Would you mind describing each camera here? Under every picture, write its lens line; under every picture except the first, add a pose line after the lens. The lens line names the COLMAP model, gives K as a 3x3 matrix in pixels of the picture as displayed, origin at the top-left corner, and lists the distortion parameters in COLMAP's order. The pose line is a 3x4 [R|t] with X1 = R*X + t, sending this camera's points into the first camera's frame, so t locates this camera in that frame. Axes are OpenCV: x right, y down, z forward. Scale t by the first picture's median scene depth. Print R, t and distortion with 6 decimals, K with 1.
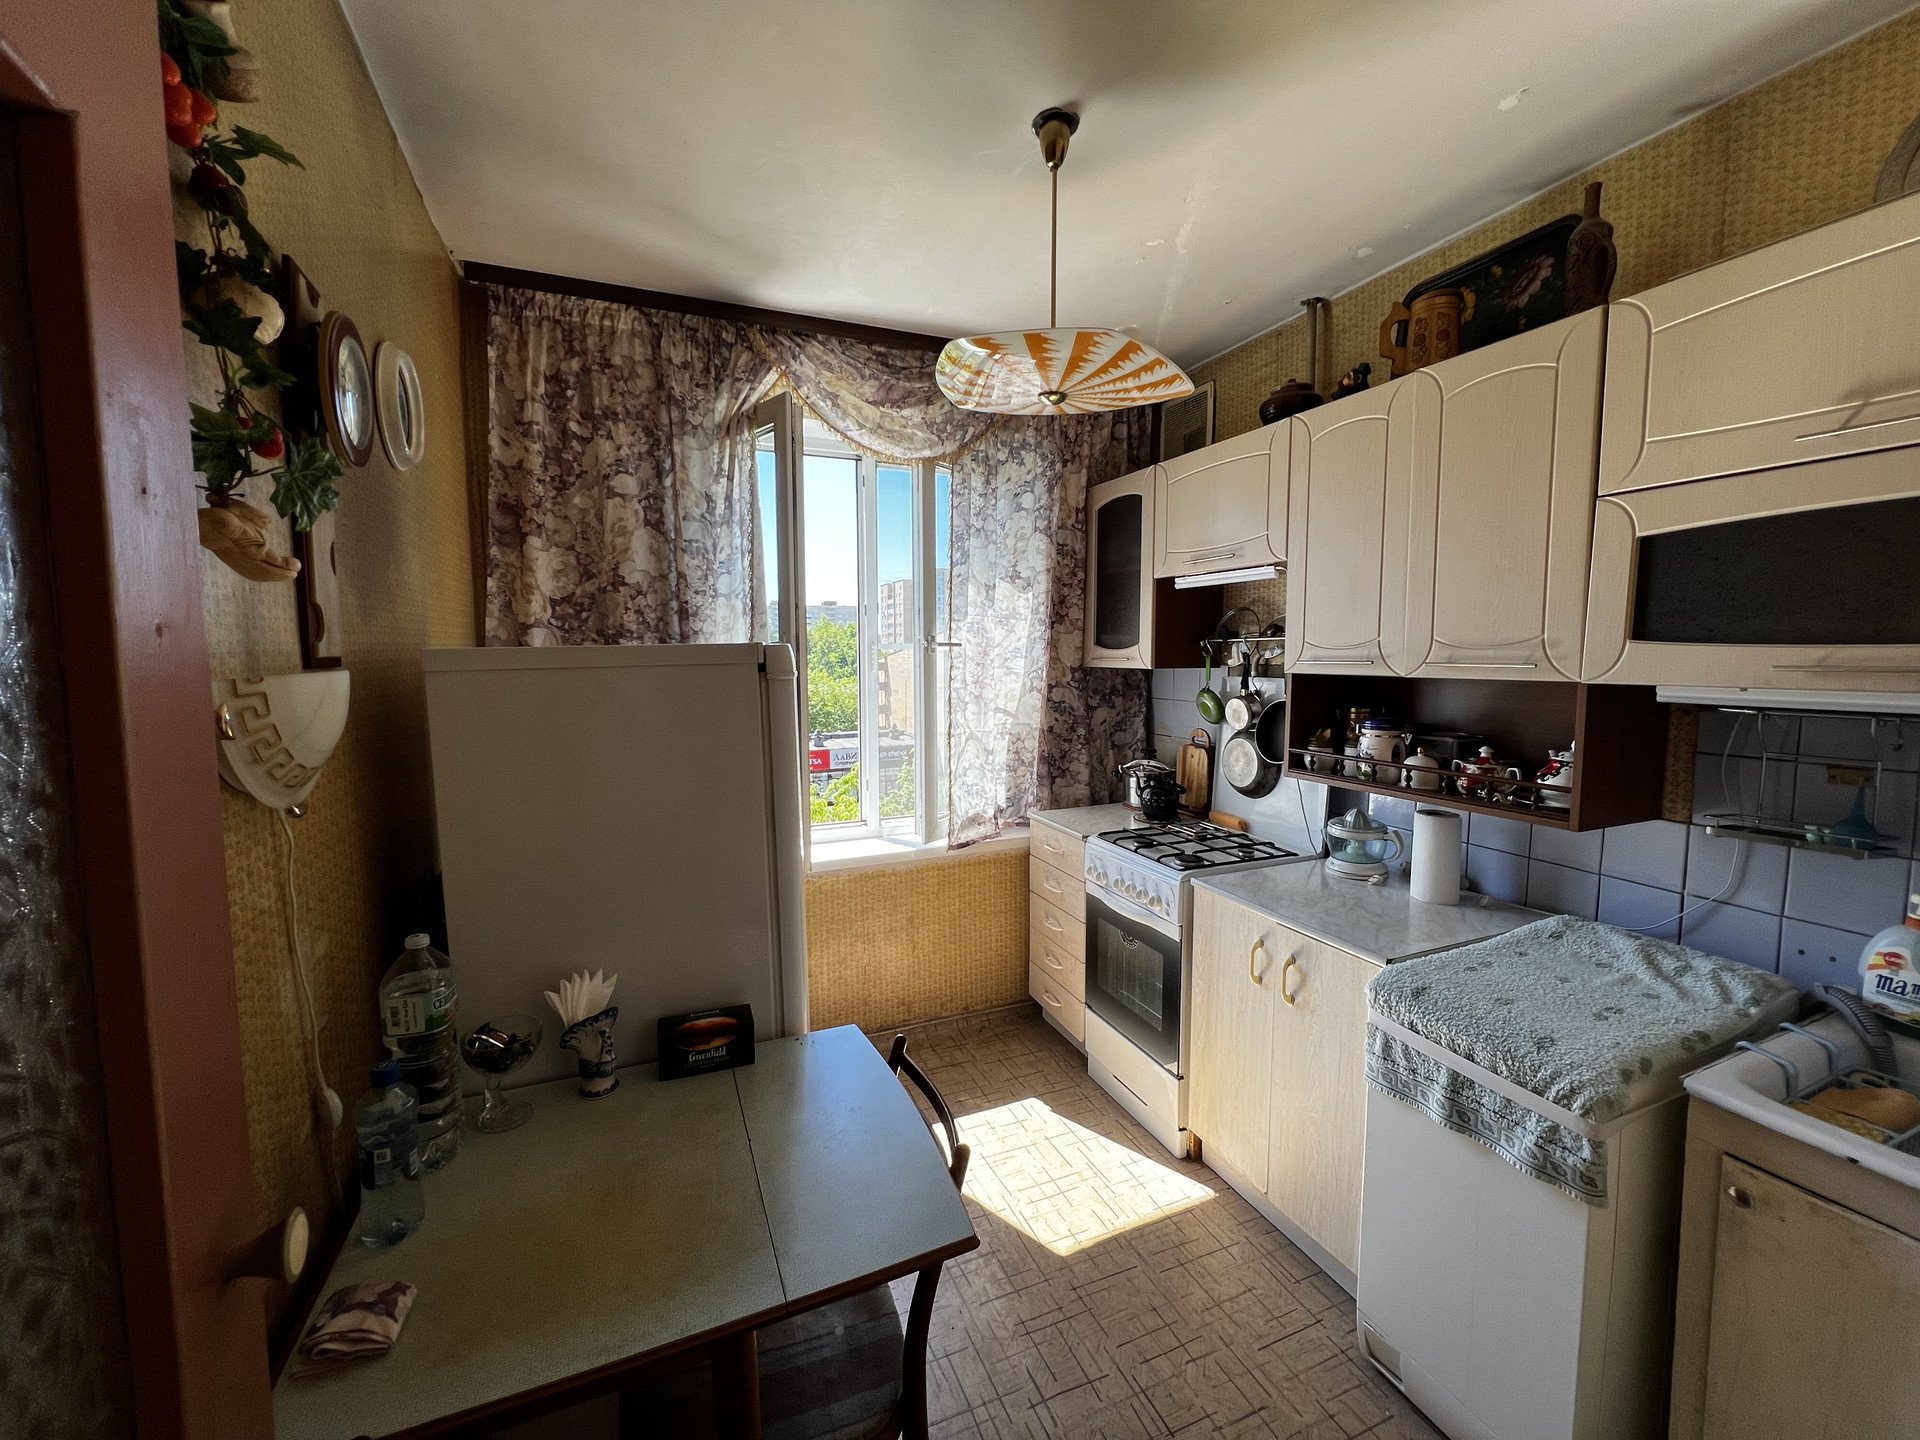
lens RADIAL K [[770.2, 0, 973.8], [0, 770.2, 735.9], [0, 0, 1]] dist [-0.009229, -0.002164]
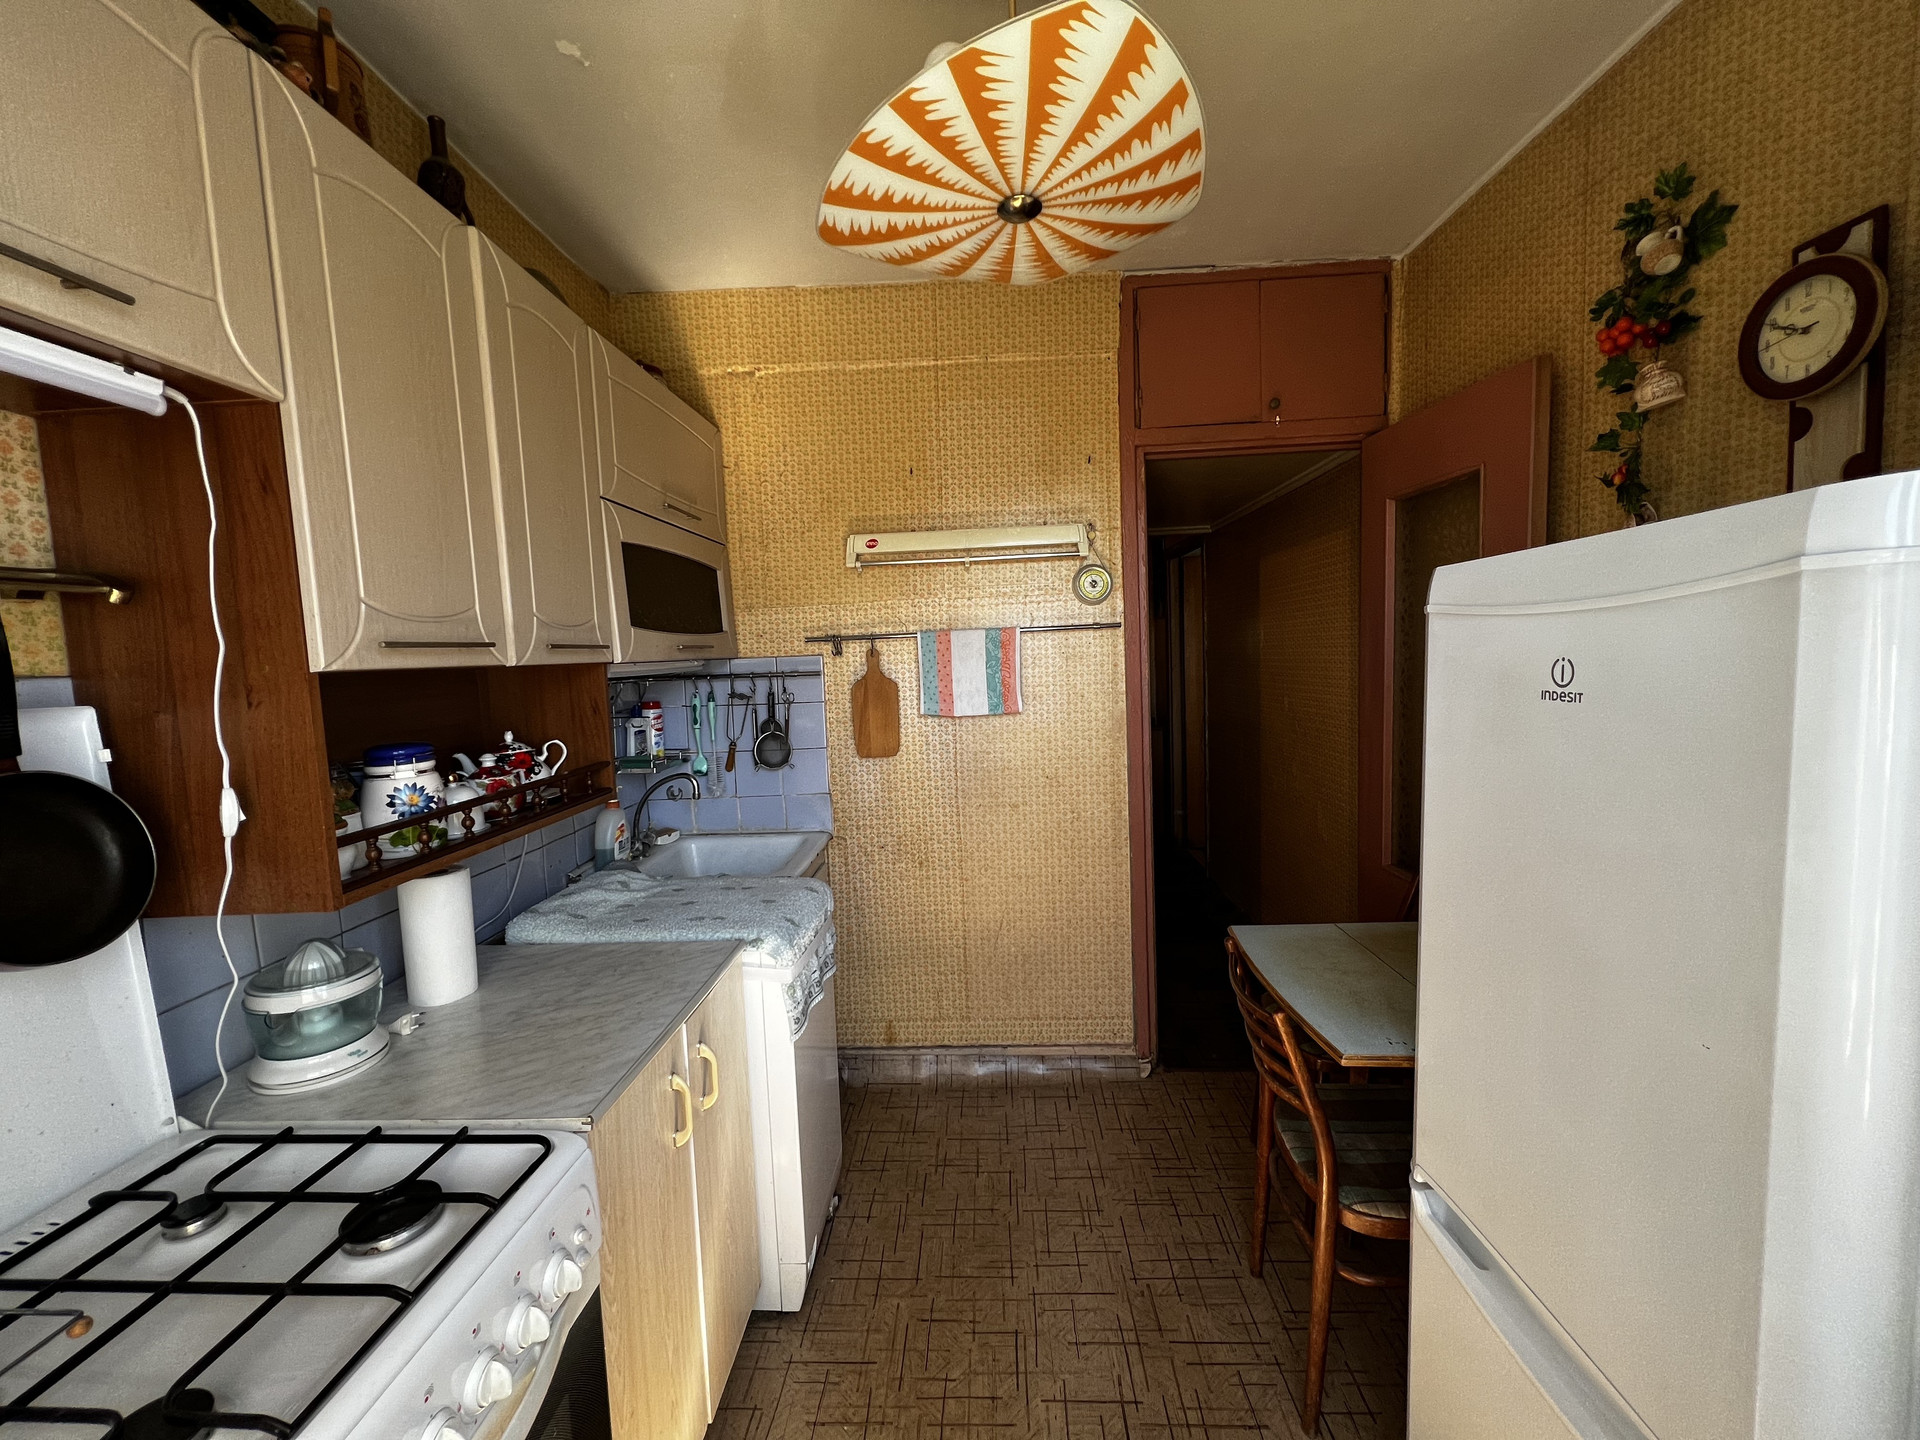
lens RADIAL K [[770.2, 0, 955.4], [0, 770.2, 721.9], [0, 0, 1]] dist [-0.009229, -0.002164]
pose [[-0.897148, 0.002012, 0.441725, -0.139984], [0.089920, 0.979883, 0.178167, -0.135534], [-0.432480, 0.199562, -0.879282, 1.736499]]
